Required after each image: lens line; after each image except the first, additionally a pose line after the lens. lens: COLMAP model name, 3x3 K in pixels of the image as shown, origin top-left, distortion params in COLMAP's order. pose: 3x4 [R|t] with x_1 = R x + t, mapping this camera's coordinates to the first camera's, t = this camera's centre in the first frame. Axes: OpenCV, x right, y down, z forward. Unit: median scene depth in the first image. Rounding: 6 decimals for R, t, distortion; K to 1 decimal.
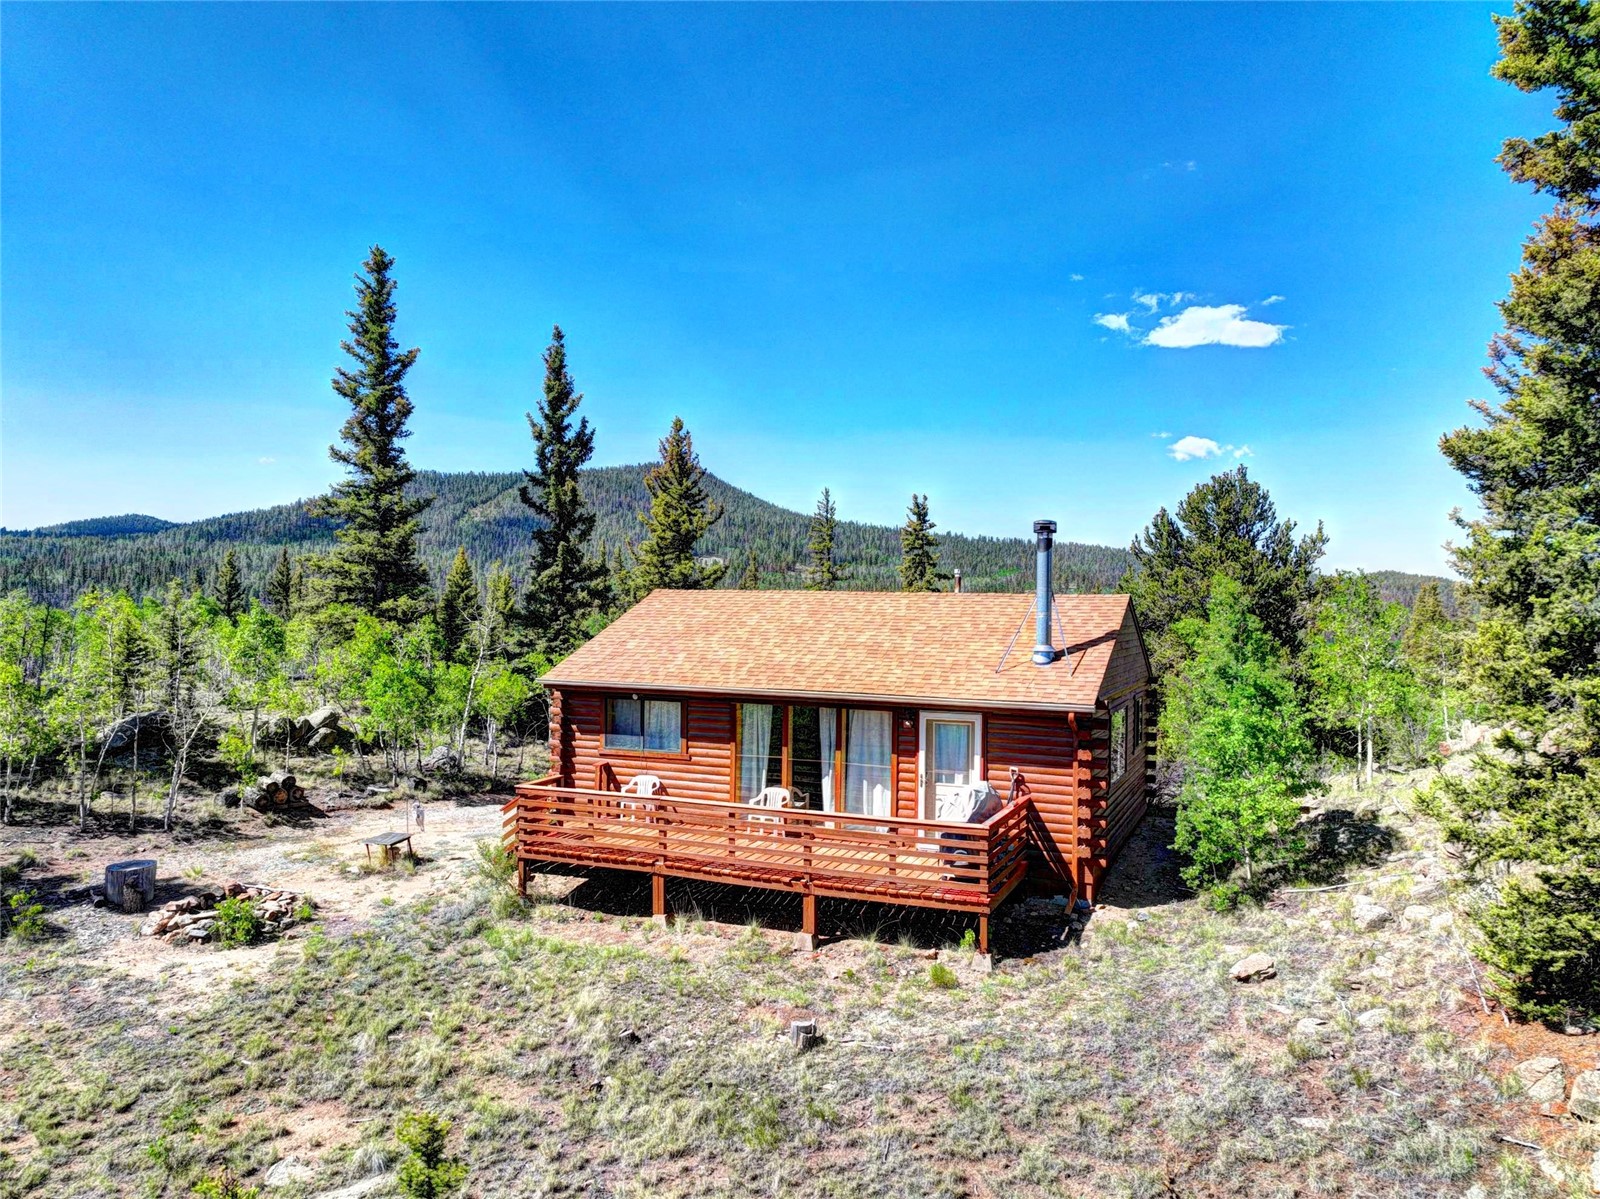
lens RADIAL K [[1148.2, 0, 791.6], [0, 1148.2, 600.5], [0, 0, 1]] dist [0.053147, -0.075986]
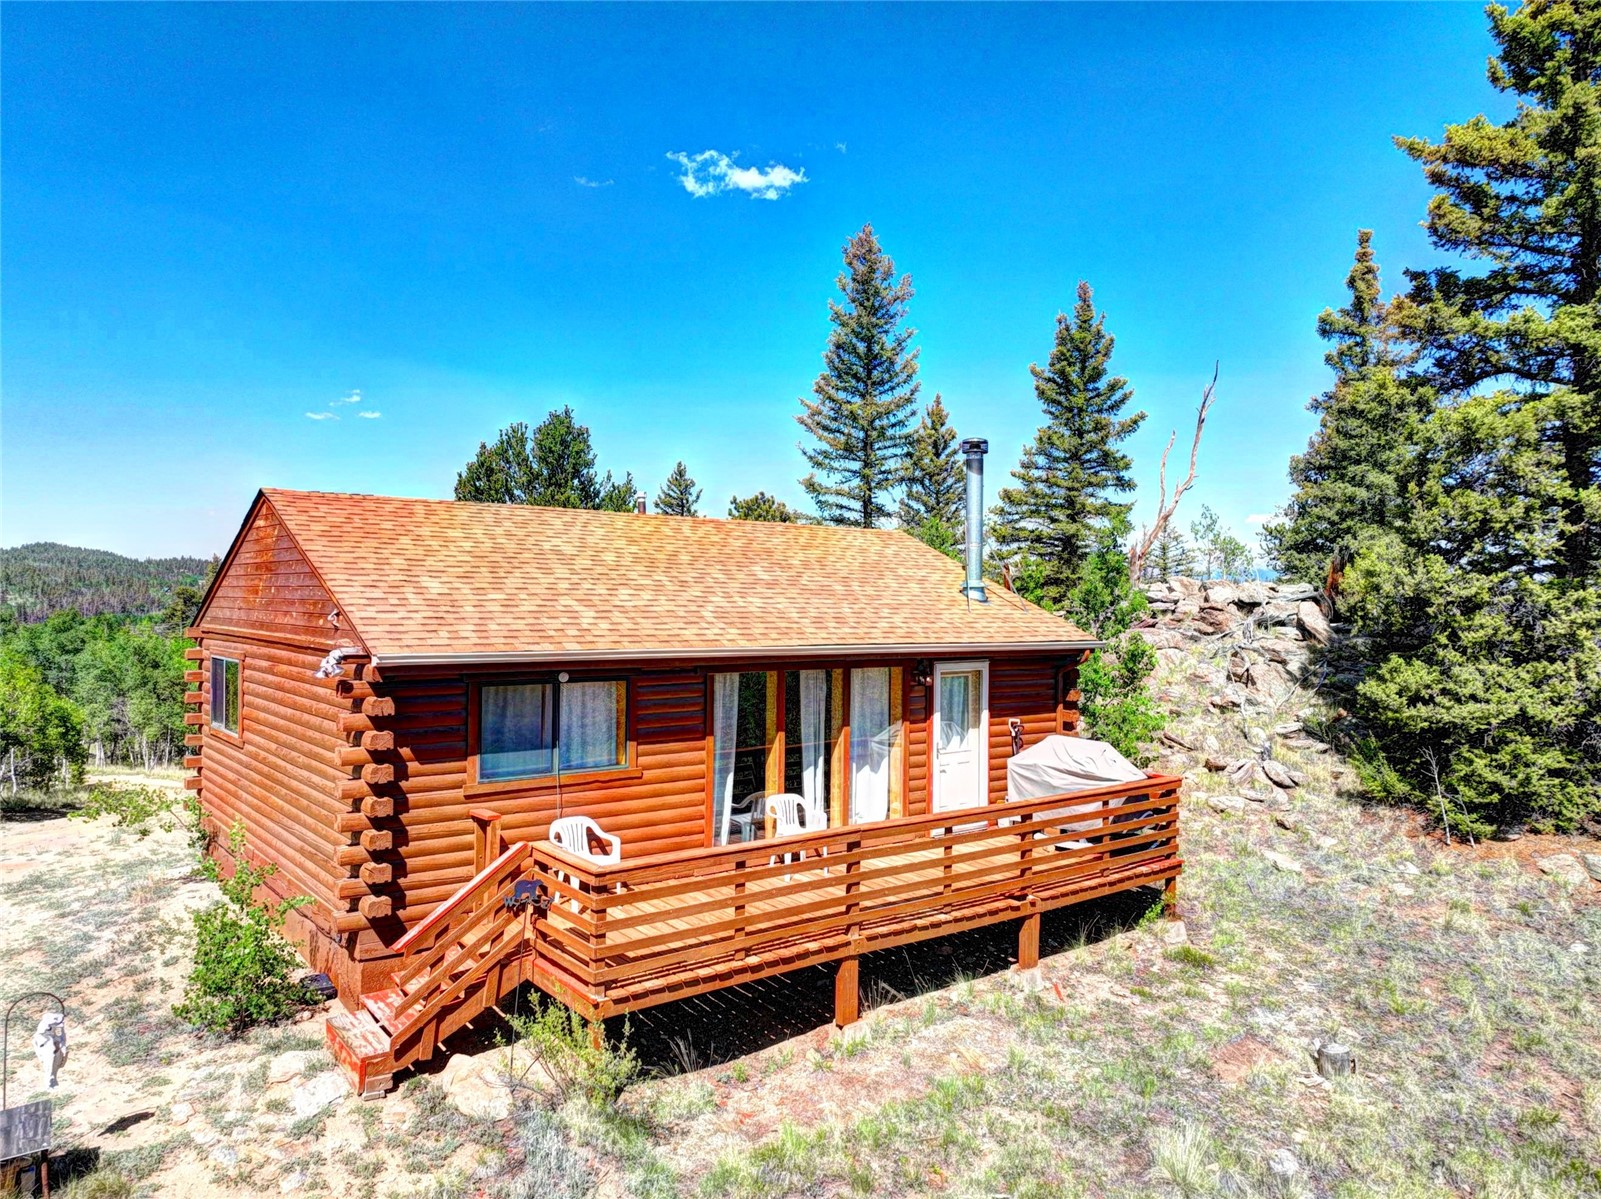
lens RADIAL K [[1148.9, 0, 792.1], [0, 1148.9, 600.5], [0, 0, 1]] dist [0.053147, -0.075986]
pose [[0.466644, -0.010386, 0.884384, -0.626017], [-0.007351, 0.999851, 0.015620, 0.041452], [-0.884414, -0.013790, 0.466499, 0.711904]]
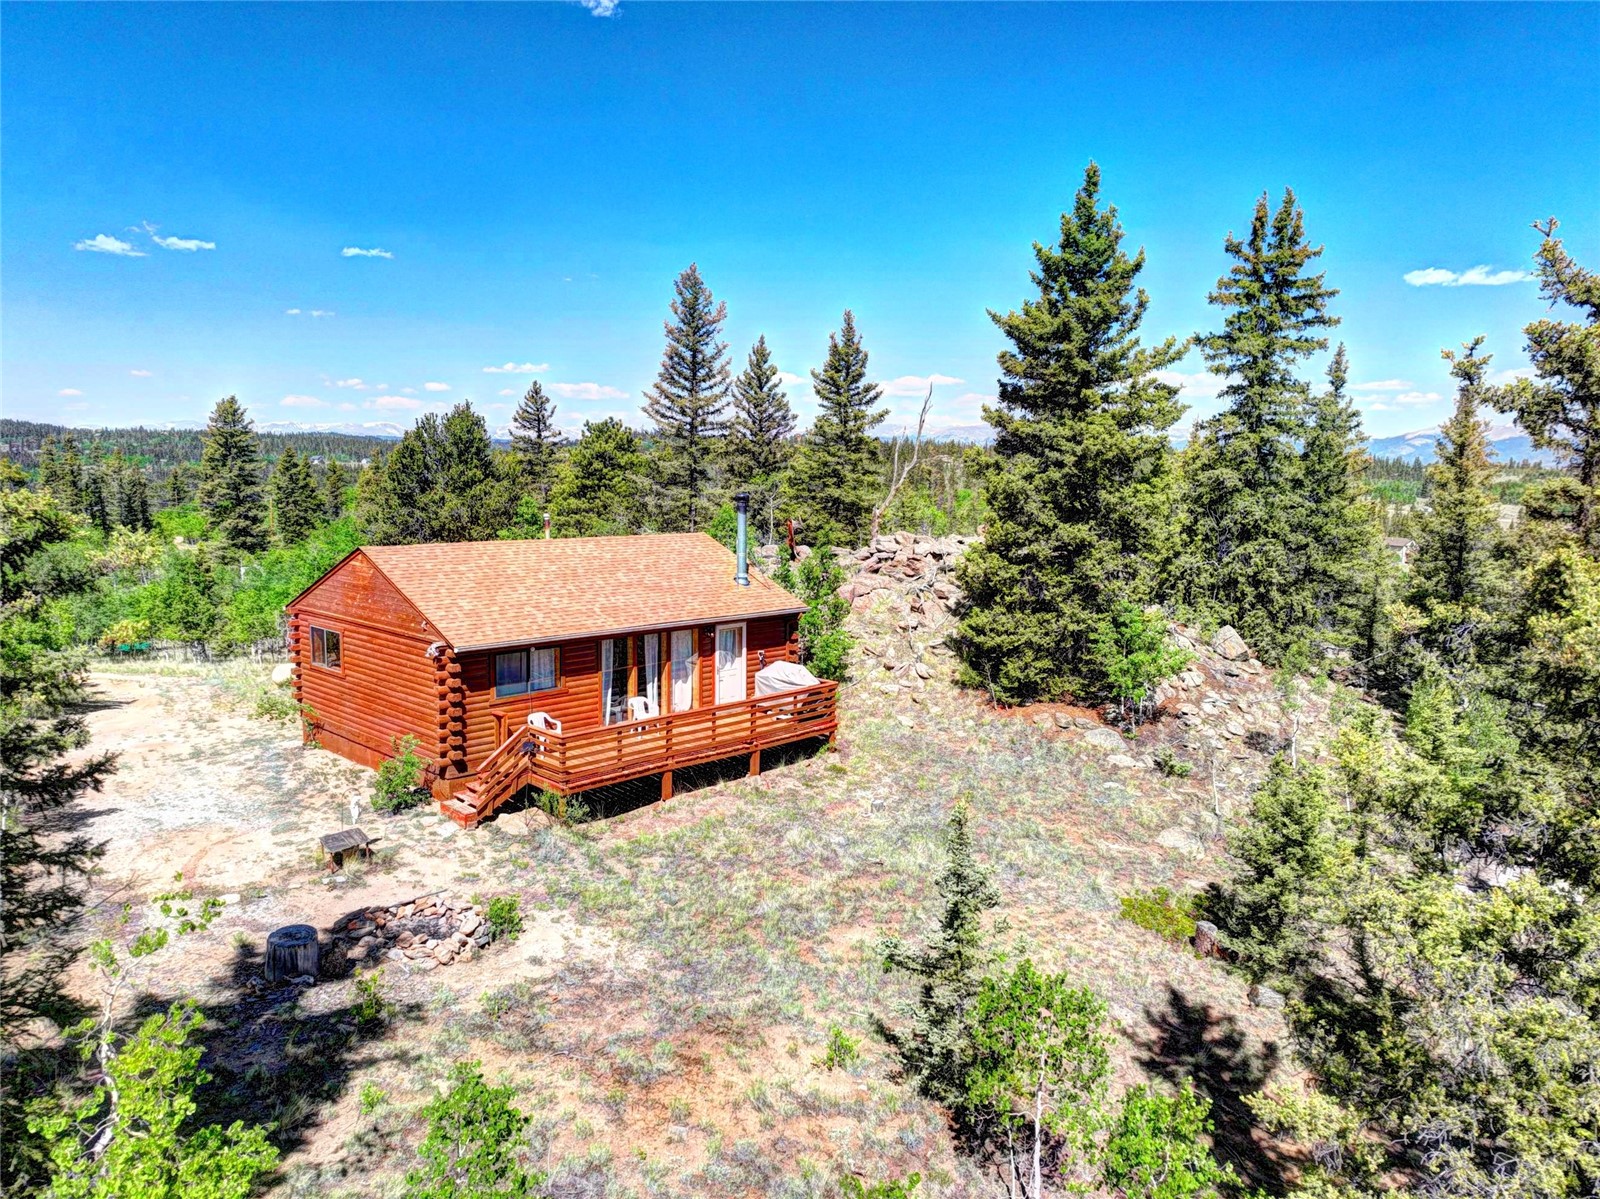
lens RADIAL K [[1148.2, 0, 791.6], [0, 1148.2, 600.5], [0, 0, 1]] dist [0.053147, -0.075986]
pose [[0.346494, -0.119514, 0.930408, -1.238954], [-0.009915, 0.991329, 0.131032, -0.133256], [-0.938000, -0.054627, 0.342304, 0.389672]]
